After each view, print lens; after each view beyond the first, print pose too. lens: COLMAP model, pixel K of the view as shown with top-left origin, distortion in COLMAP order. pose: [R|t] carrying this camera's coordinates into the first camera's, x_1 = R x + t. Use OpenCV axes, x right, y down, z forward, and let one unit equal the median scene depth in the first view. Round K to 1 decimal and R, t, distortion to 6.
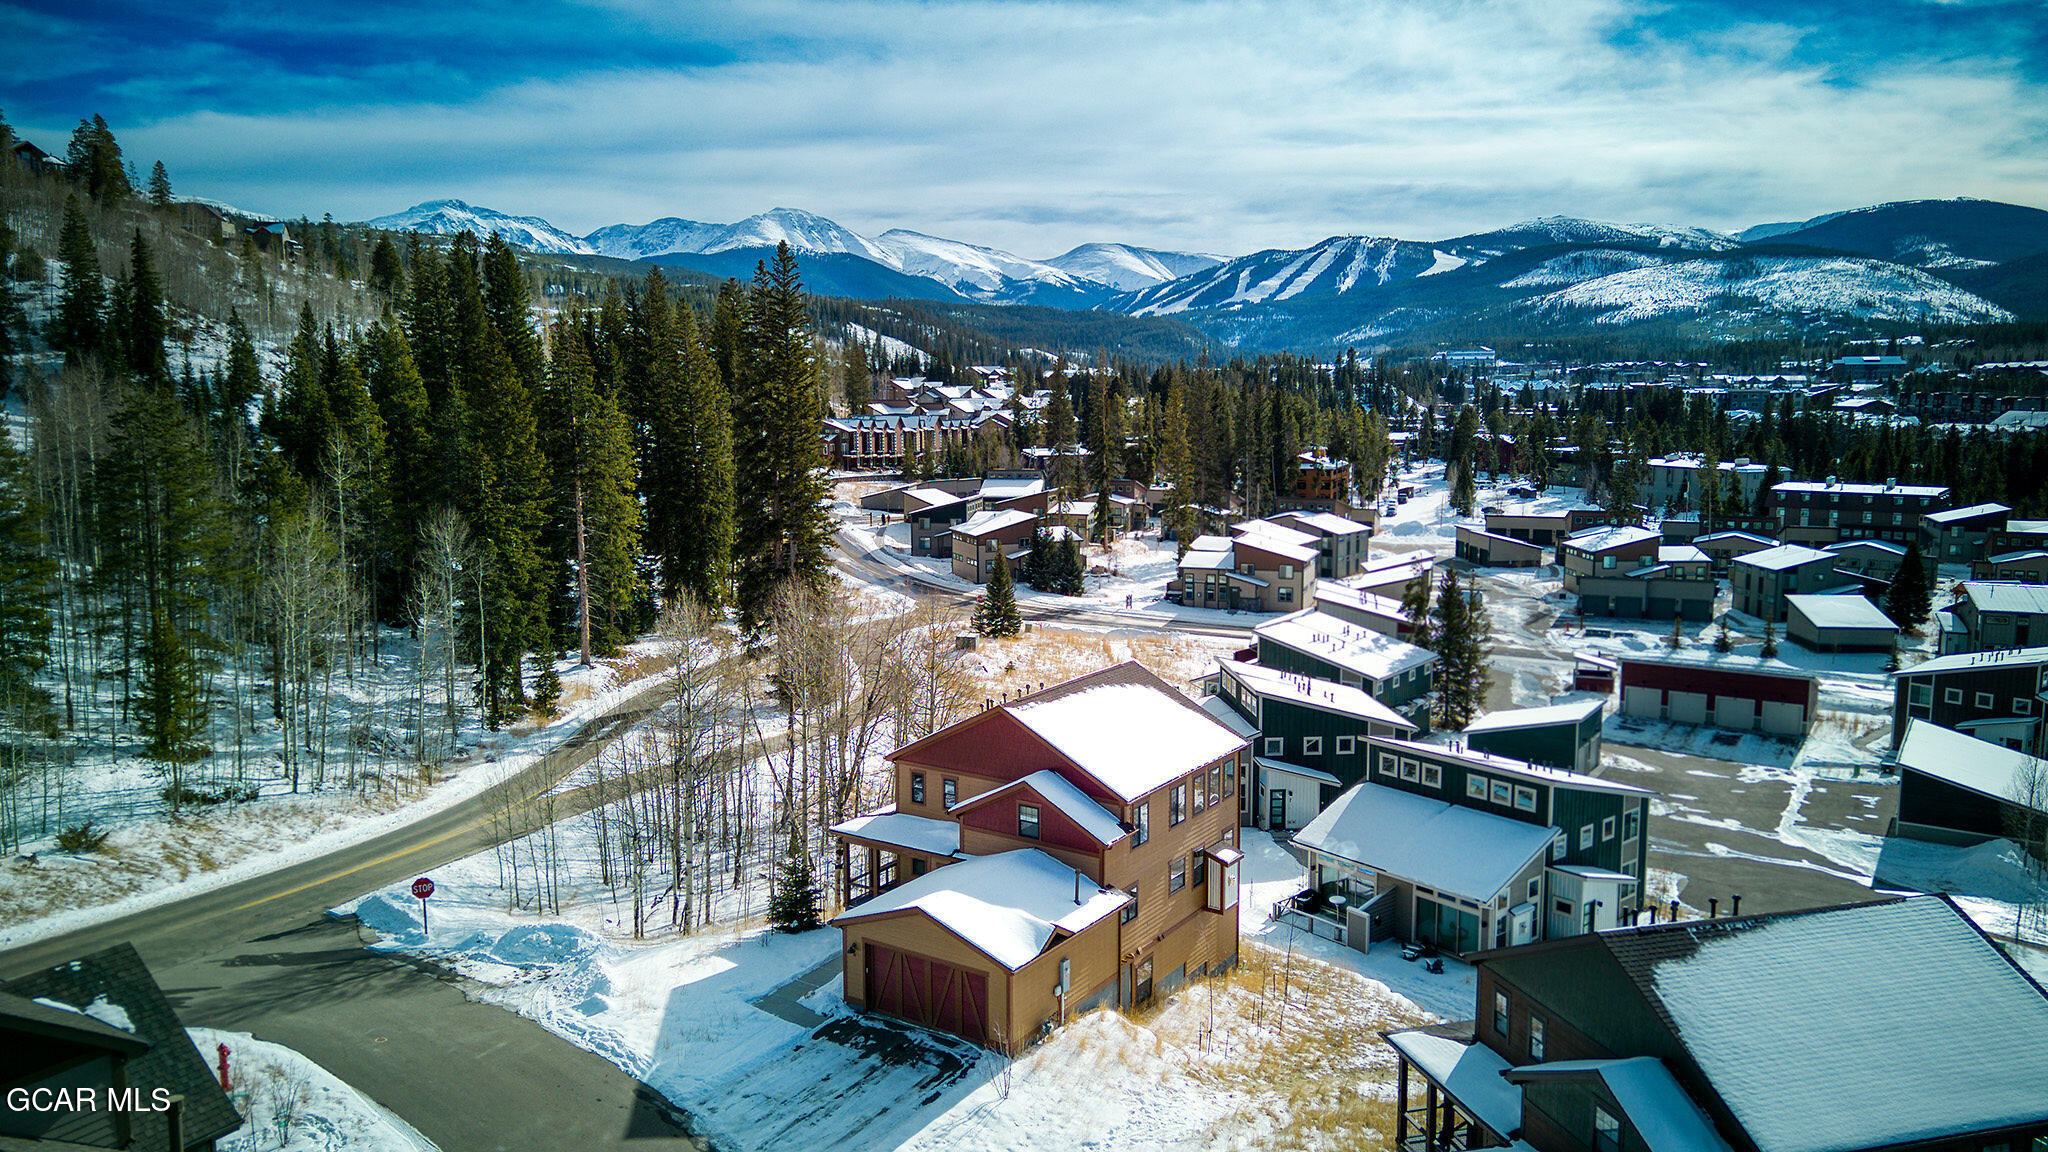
lens RADIAL K [[1431.1, 0, 1024.0], [0, 1431.1, 576.0], [0, 0, 1]] dist [0.086950, -0.089201]
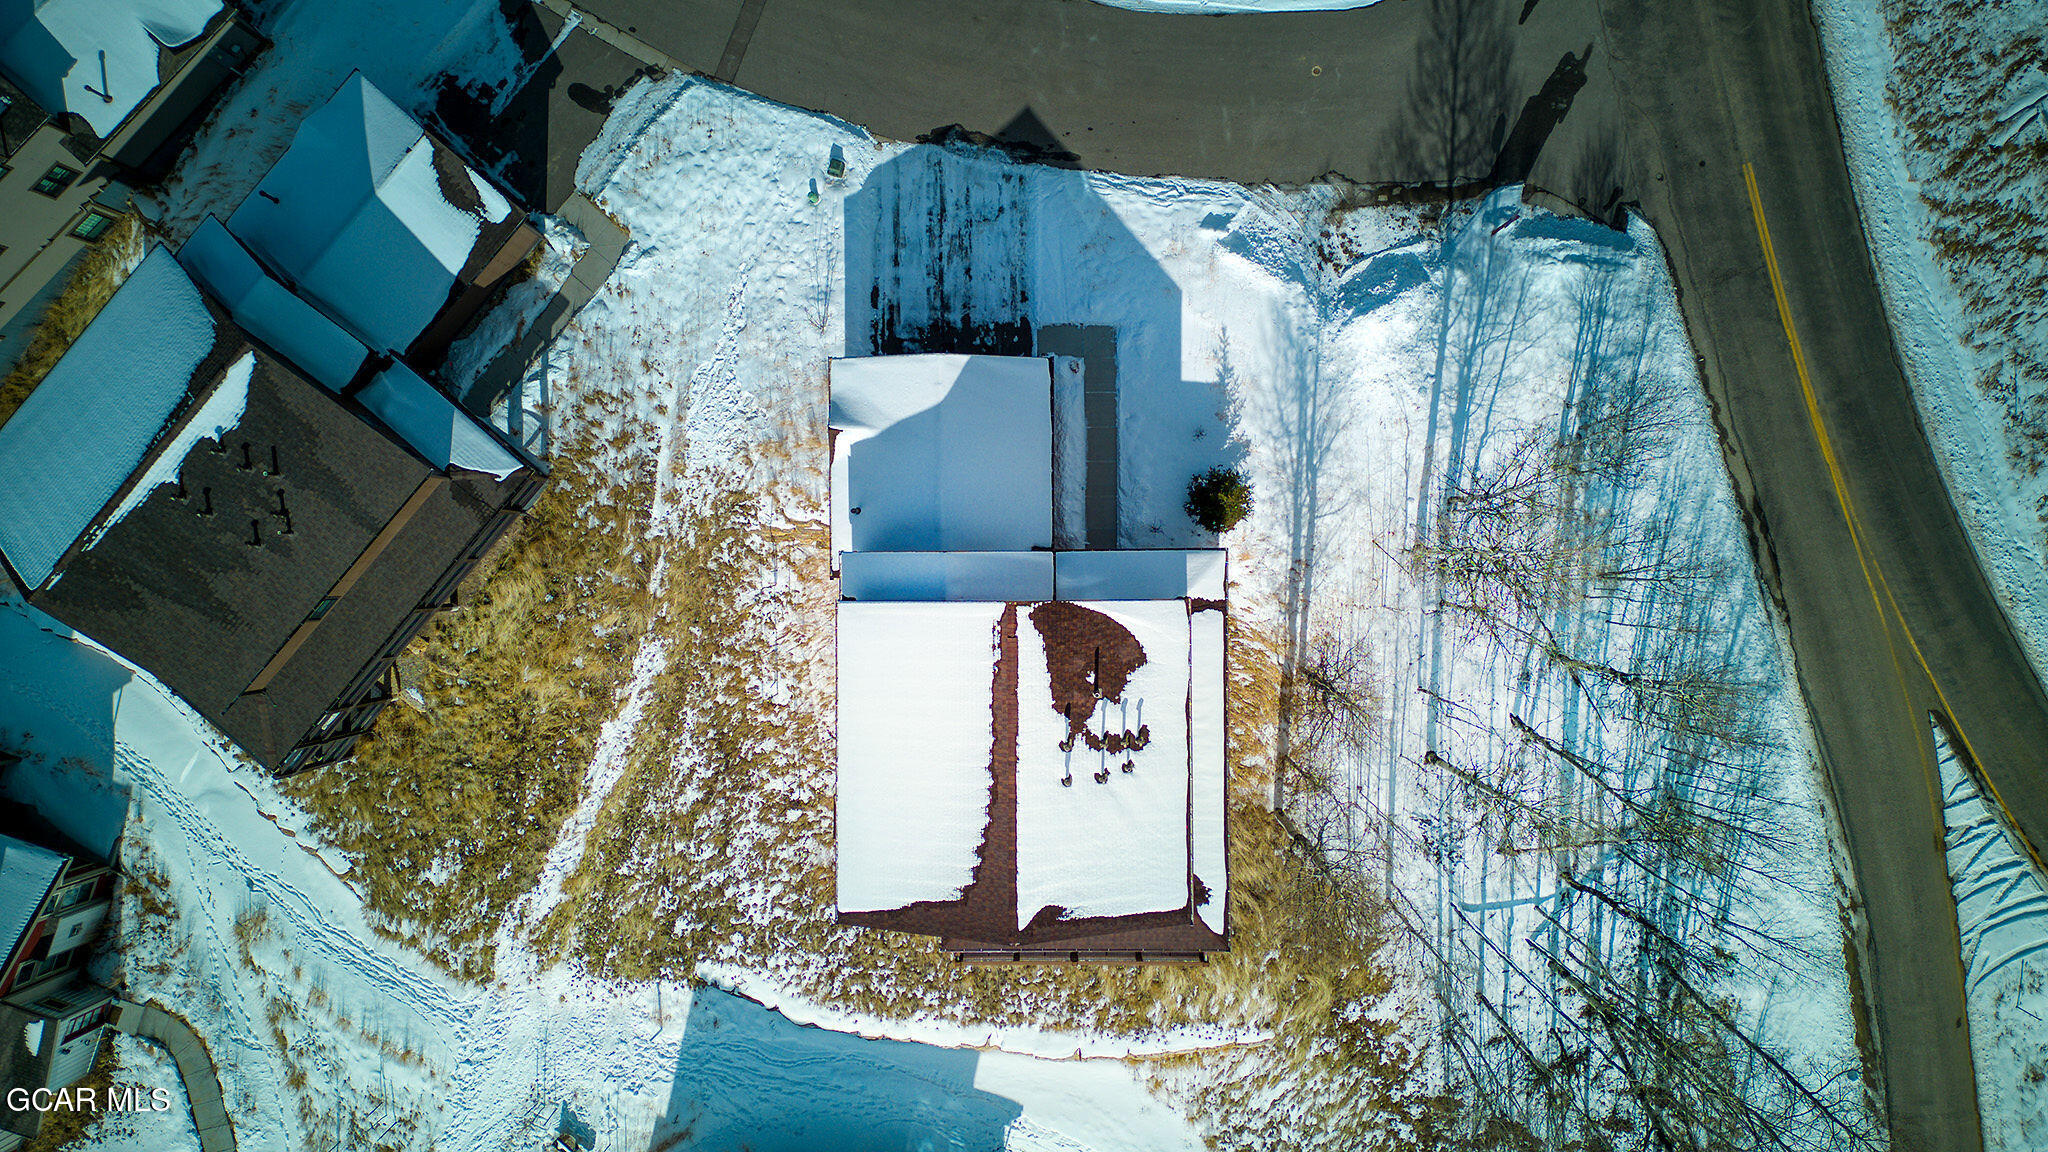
lens RADIAL K [[1431.1, 0, 1024.0], [0, 1431.1, 576.0], [0, 0, 1]] dist [0.086950, -0.089201]
pose [[-0.827843, 0.560914, 0.007221, -0.008274], [-0.071616, -0.118447, 0.990374, -0.160164], [0.556370, 0.819357, 0.138226, 0.202155]]
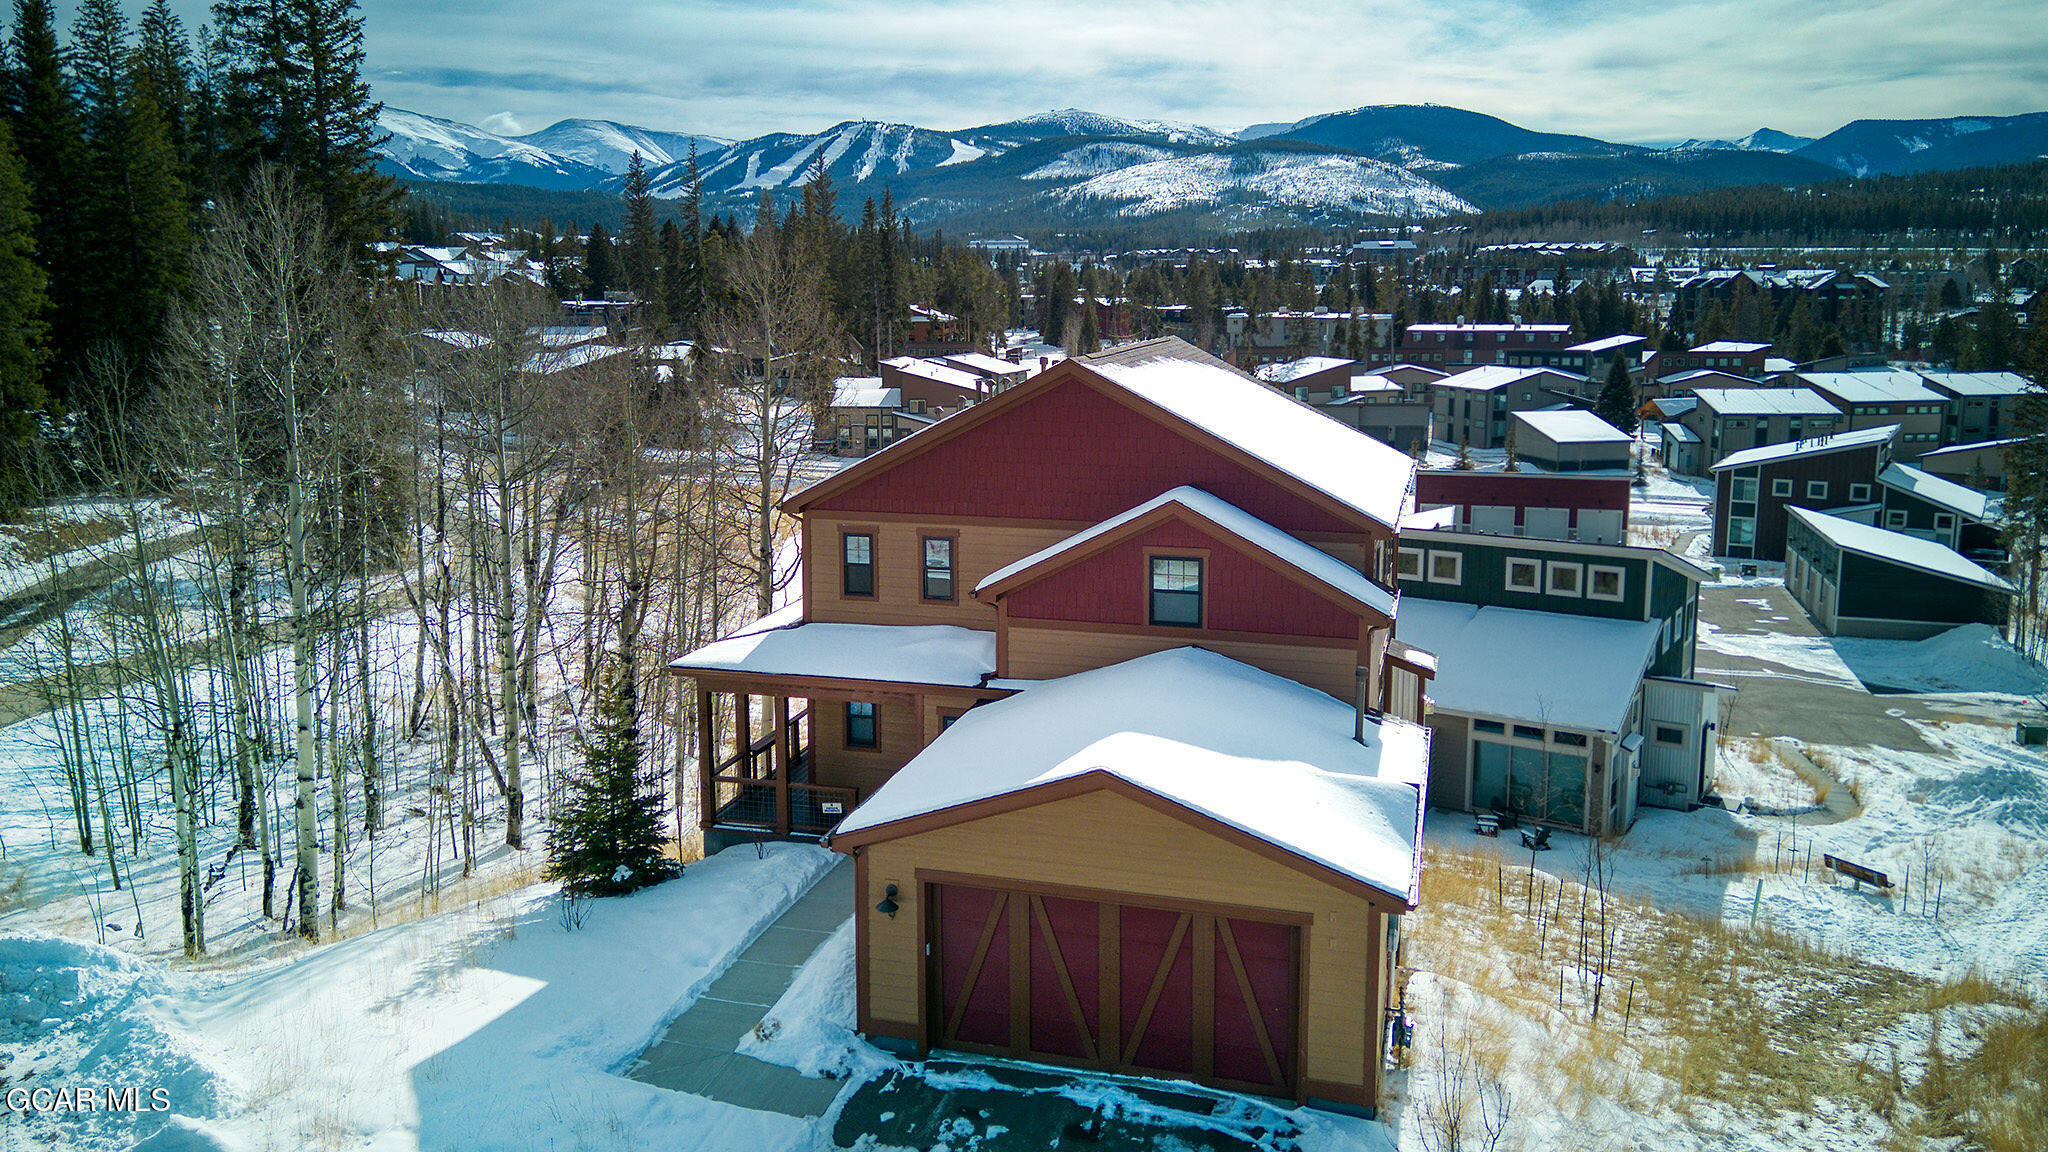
lens RADIAL K [[1561.6, 0, 1008.1], [0, 1561.6, 522.3], [0, 0, 1]] dist [0.079985, -0.085773]
pose [[0.952692, -0.047764, 0.300161, -0.044013], [0.042184, 0.998796, 0.025047, 0.029845], [-0.300996, -0.011200, 0.953560, 0.119100]]
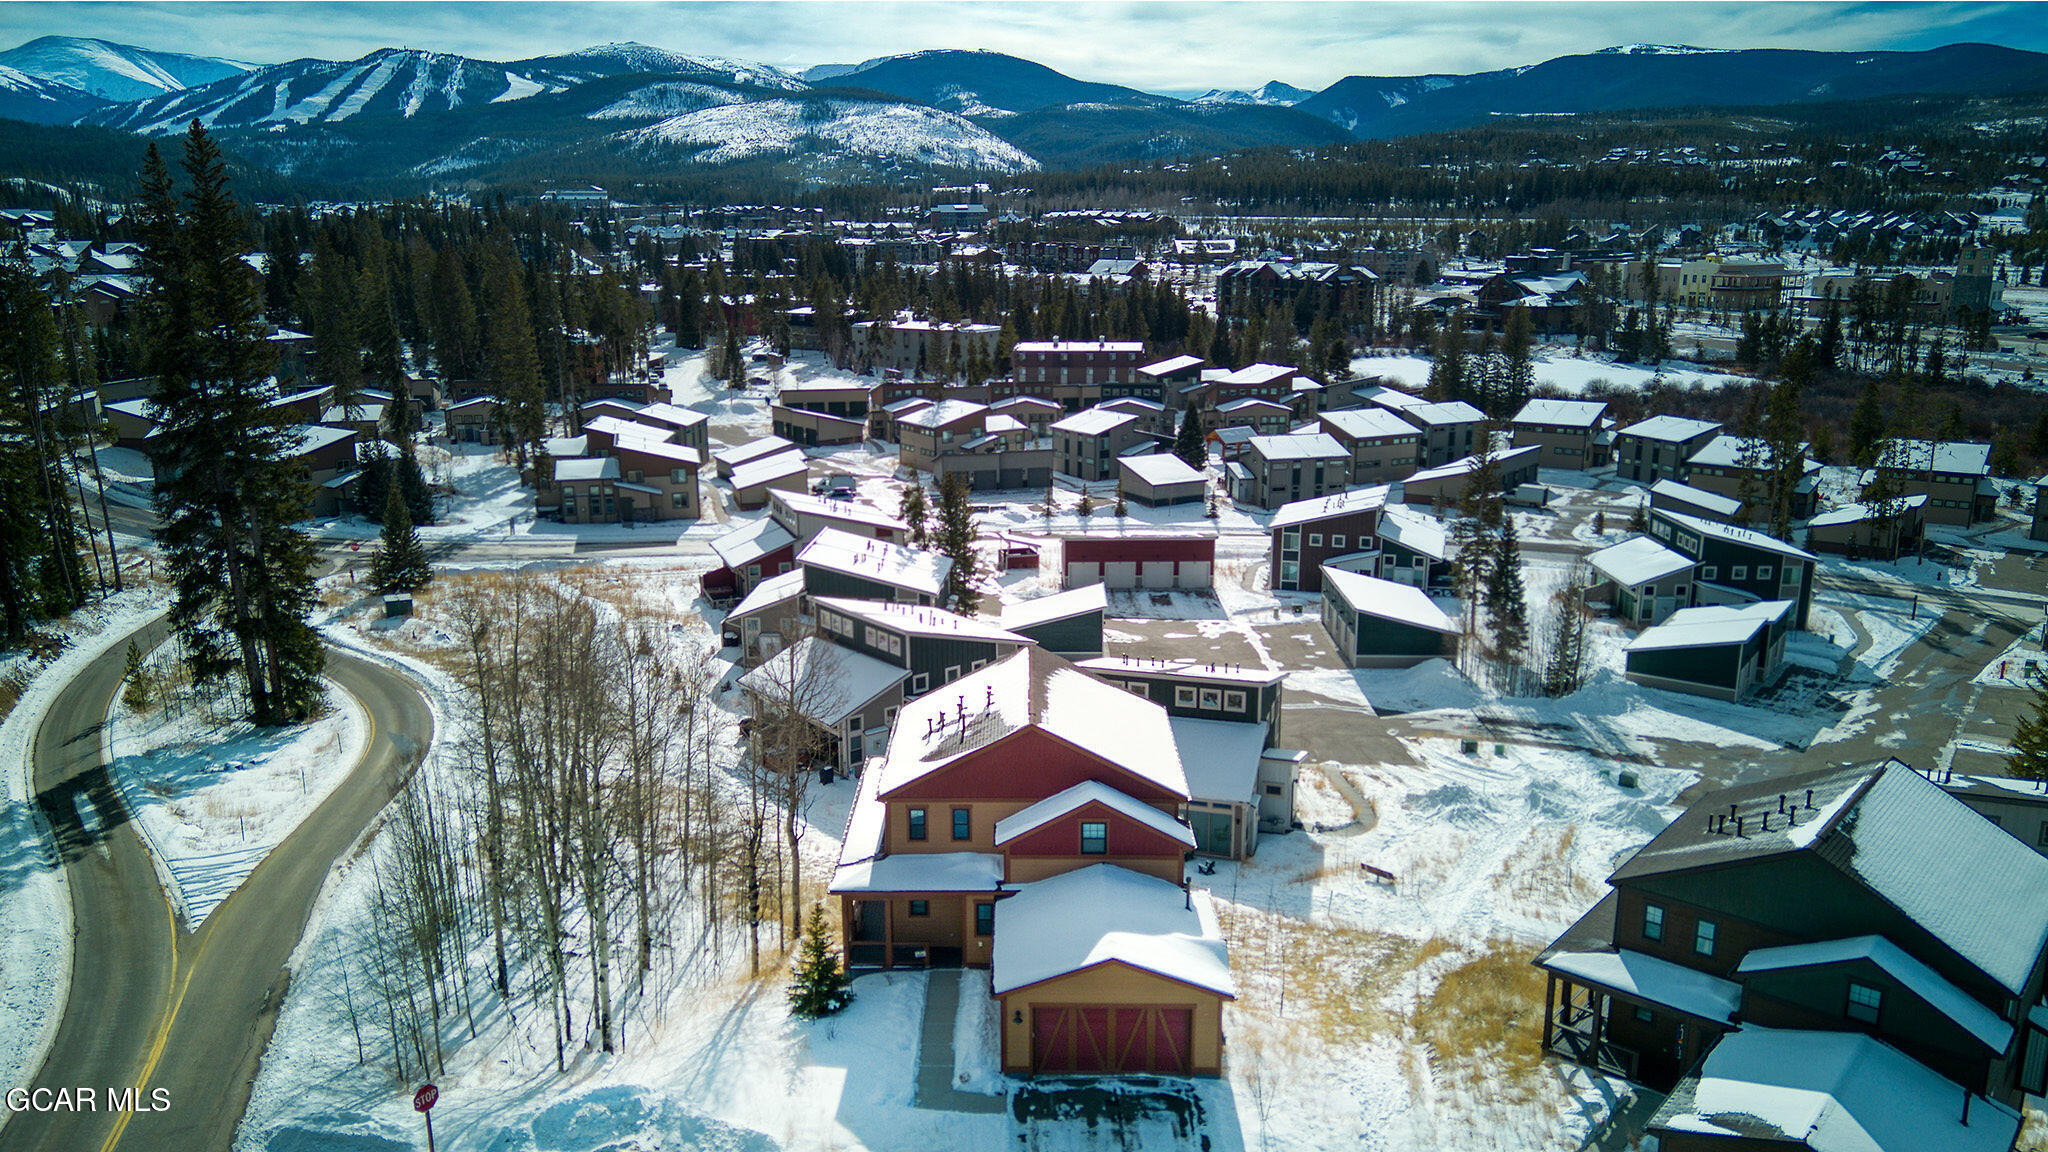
lens RADIAL K [[1497.4, 0, 1006.3], [0, 1497.4, 602.0], [0, 0, 1]] dist [0.096672, -0.099005]
pose [[0.837661, -0.139834, 0.527988, -0.124416], [0.079032, 0.987530, 0.136155, -0.028876], [-0.540443, -0.072324, 0.838267, 0.042643]]
